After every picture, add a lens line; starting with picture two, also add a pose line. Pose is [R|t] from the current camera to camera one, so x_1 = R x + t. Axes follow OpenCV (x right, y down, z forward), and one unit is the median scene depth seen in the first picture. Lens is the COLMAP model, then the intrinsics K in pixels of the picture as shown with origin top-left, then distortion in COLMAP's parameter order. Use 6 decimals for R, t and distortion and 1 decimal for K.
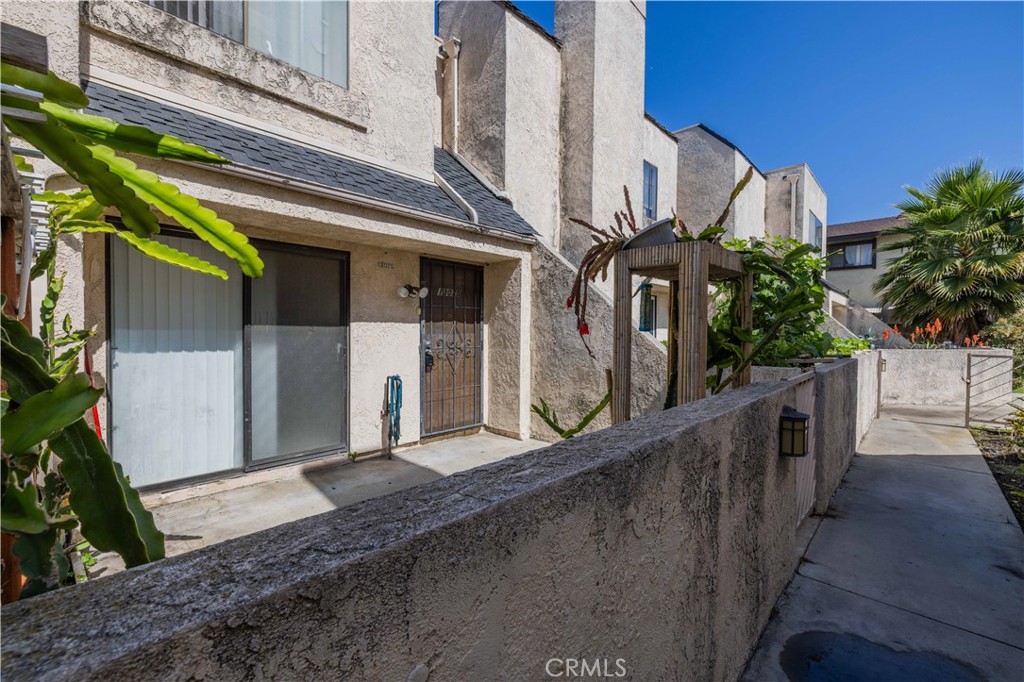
lens RADIAL K [[431.6, 0, 508.5], [0, 431.6, 340.0], [0, 0, 1]] dist [-0.000216, -0.001283]
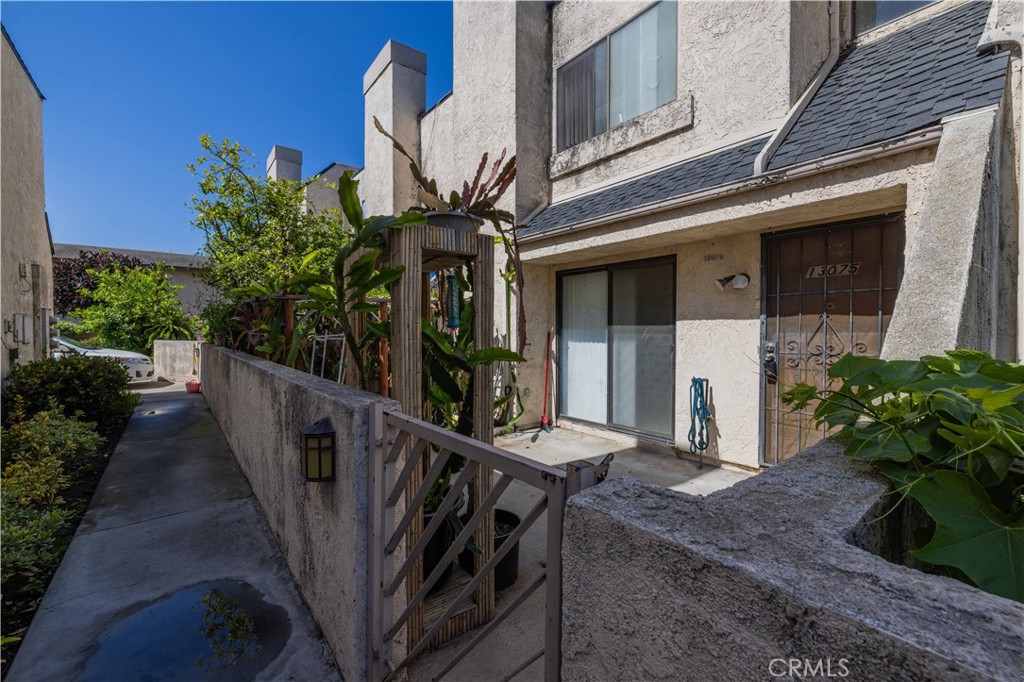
lens RADIAL K [[431.6, 0, 508.7], [0, 431.6, 336.9], [0, 0, 1]] dist [-0.000216, -0.001283]
pose [[-0.147856, 0.011103, -0.988947, 0.751908], [-0.021407, 0.999667, 0.014424, -0.009646], [0.988777, 0.023304, -0.147569, 0.783632]]
